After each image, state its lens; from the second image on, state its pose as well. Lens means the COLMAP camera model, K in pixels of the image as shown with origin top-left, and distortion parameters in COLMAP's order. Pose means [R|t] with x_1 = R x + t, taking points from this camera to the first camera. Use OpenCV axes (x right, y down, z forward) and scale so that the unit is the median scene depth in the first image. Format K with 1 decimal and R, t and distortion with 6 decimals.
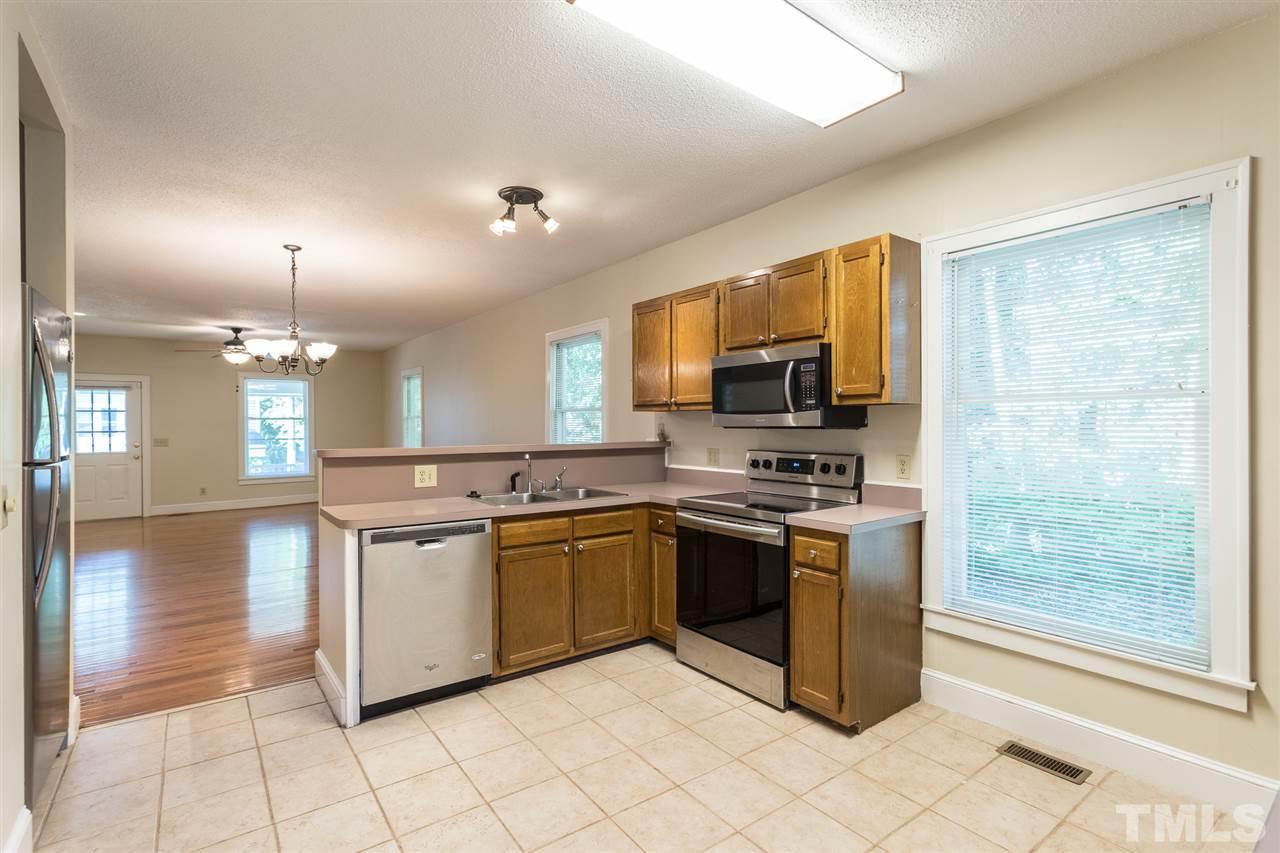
lens RADIAL K [[602.1, 0, 640.0], [0, 602.1, 426.5], [0, 0, 1]] dist [0.007963, 0.000625]
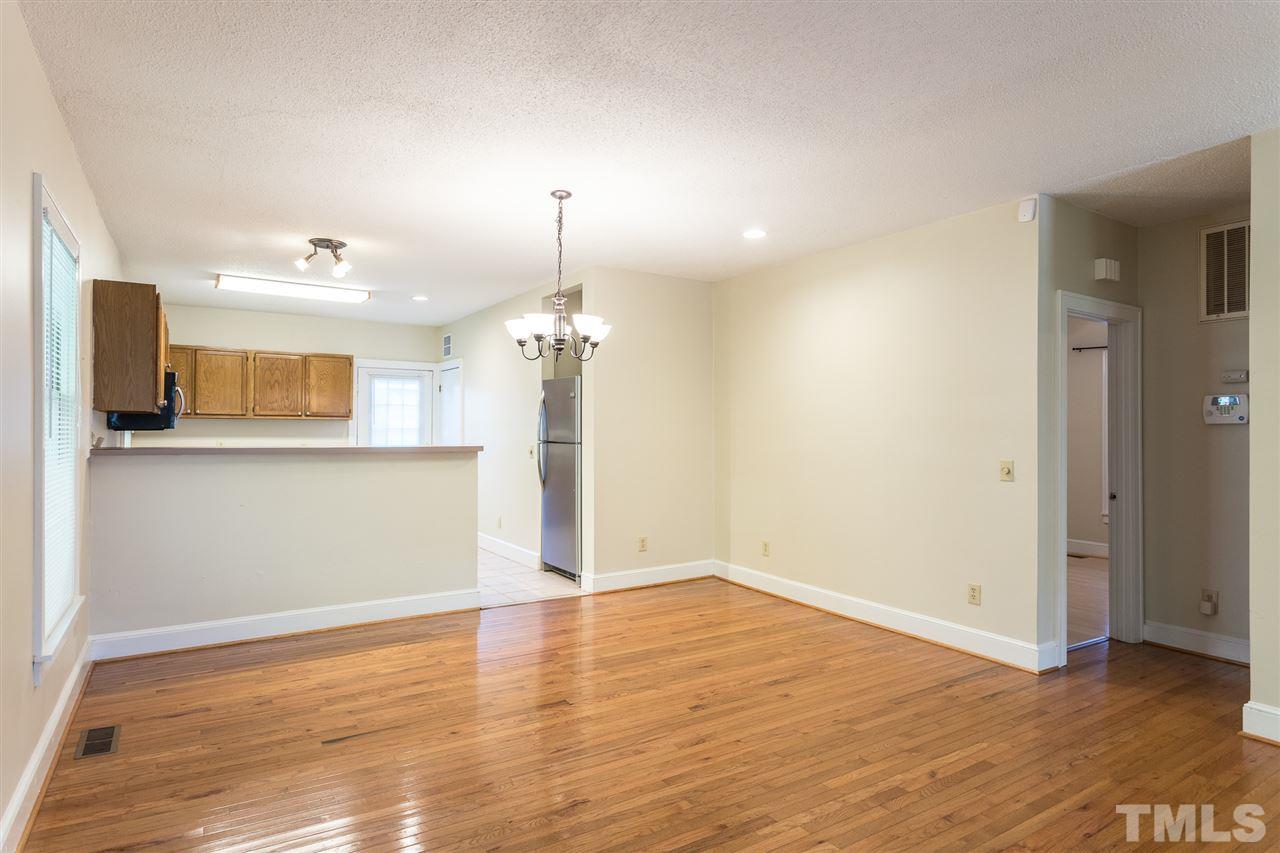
lens RADIAL K [[719.7, 0, 637.9], [0, 719.7, 432.1], [0, 0, 1]] dist [-0.004865, -0.000234]
pose [[-0.997333, -0.000790, 0.072987, -0.995469], [-0.000421, 0.999987, 0.005074, -0.000500], [-0.072990, 0.005030, -0.997320, 2.564305]]
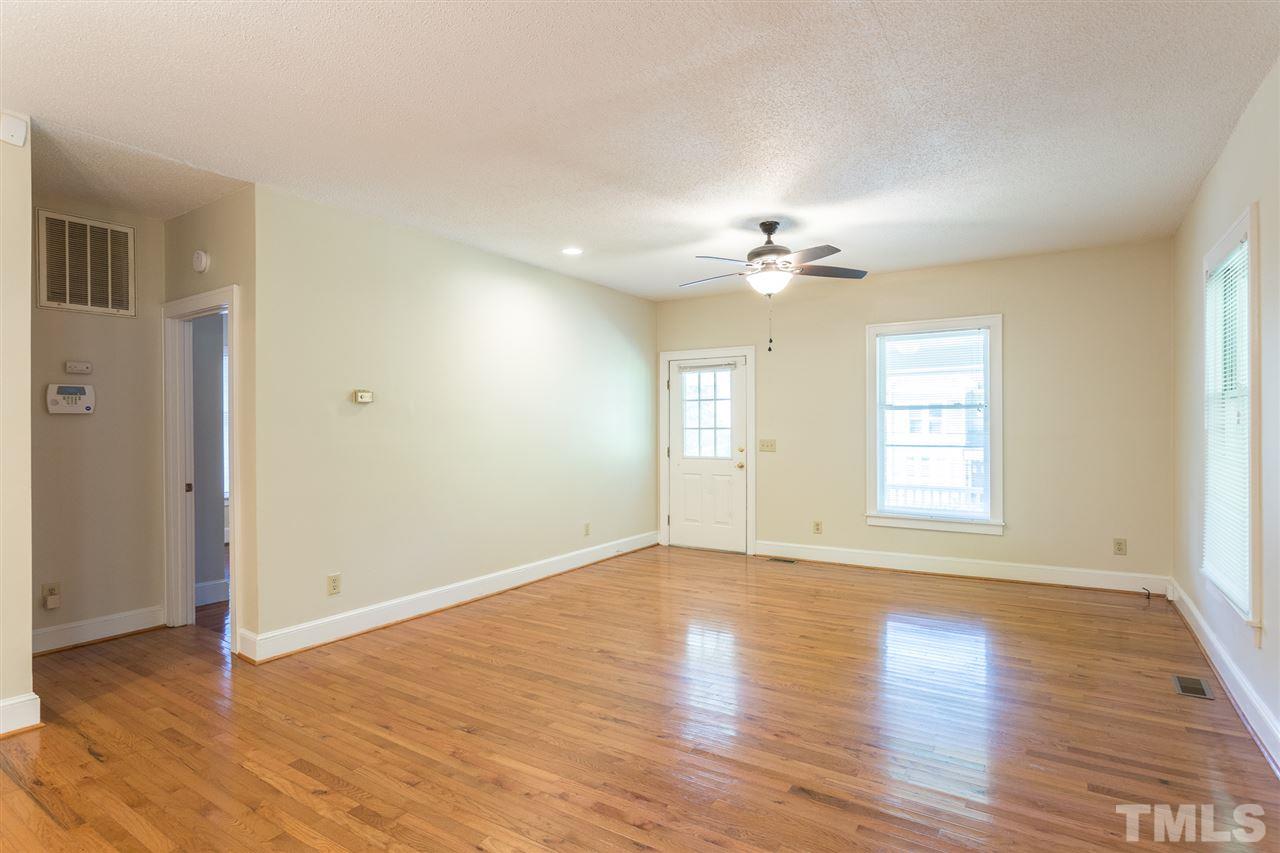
lens RADIAL K [[652.2, 0, 636.6], [0, 652.2, 426.5], [0, 0, 1]] dist [-0.001678, 0.001222]
pose [[0.341862, 0.007185, -0.939723, -0.490215], [-0.002638, 0.999974, 0.006686, 0.004098], [0.939746, 0.000193, 0.341872, 1.762623]]
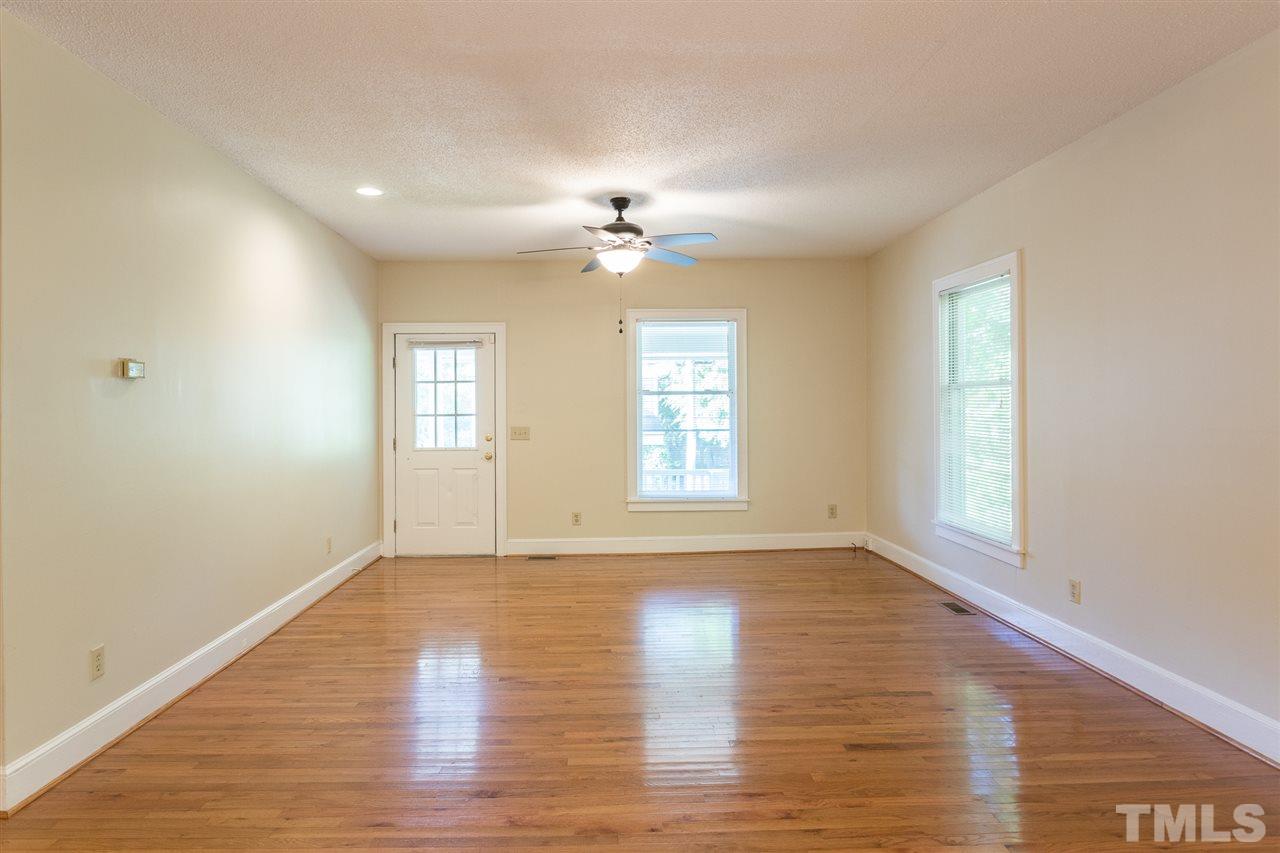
lens RADIAL K [[747.3, 0, 607.6], [0, 747.3, 408.3], [0, 0, 1]] dist [-0.001956, 0.001031]
pose [[0.809117, 0.000385, -0.587647, -0.814551], [-0.000970, 0.999999, -0.000681, 0.005889], [0.587647, 0.001121, 0.809117, 1.282894]]
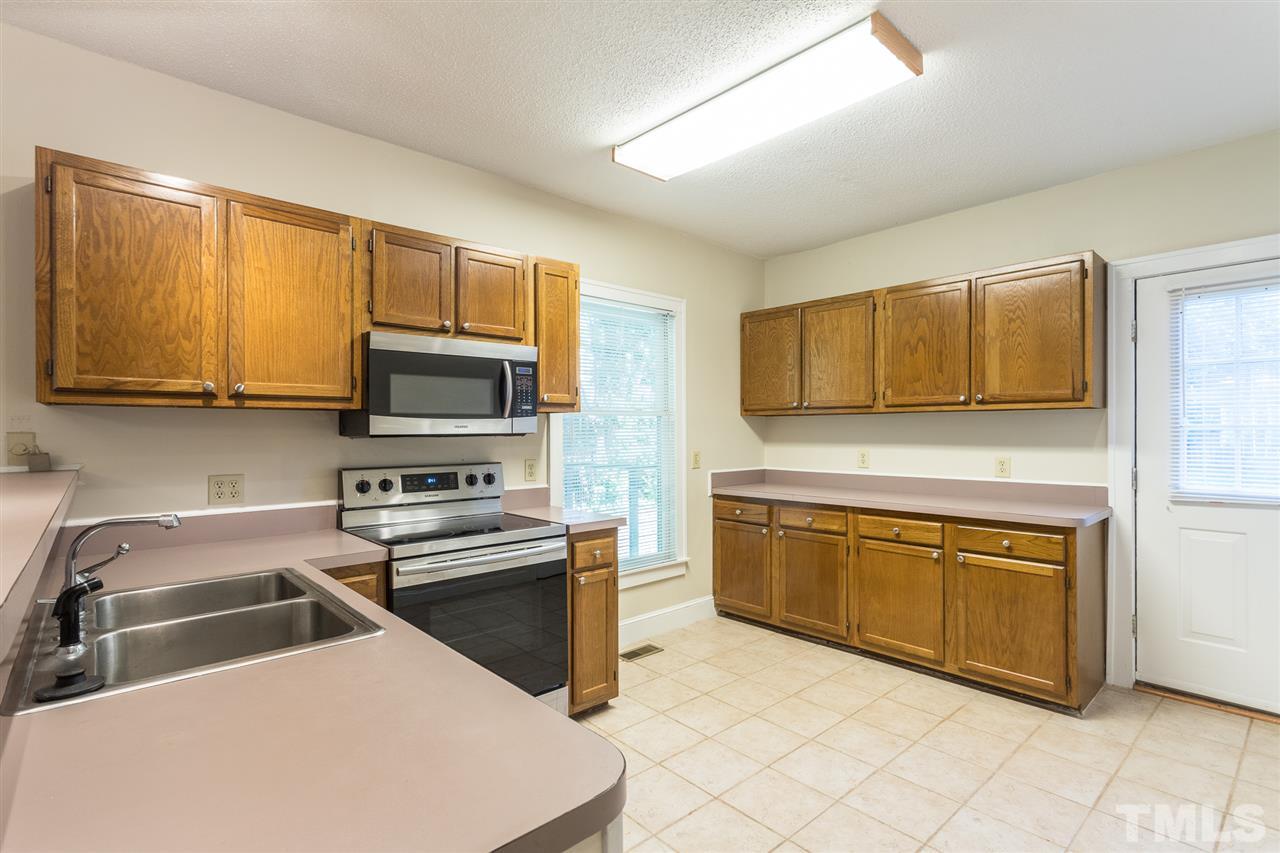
lens RADIAL K [[612.5, 0, 635.9], [0, 612.5, 428.0], [0, 0, 1]] dist [0.004584, 0.000604]
pose [[-0.093372, 0.007914, 0.995600, -0.631999], [0.009970, 0.999926, -0.007014, 0.000118], [-0.995581, 0.009271, -0.093444, 0.834022]]
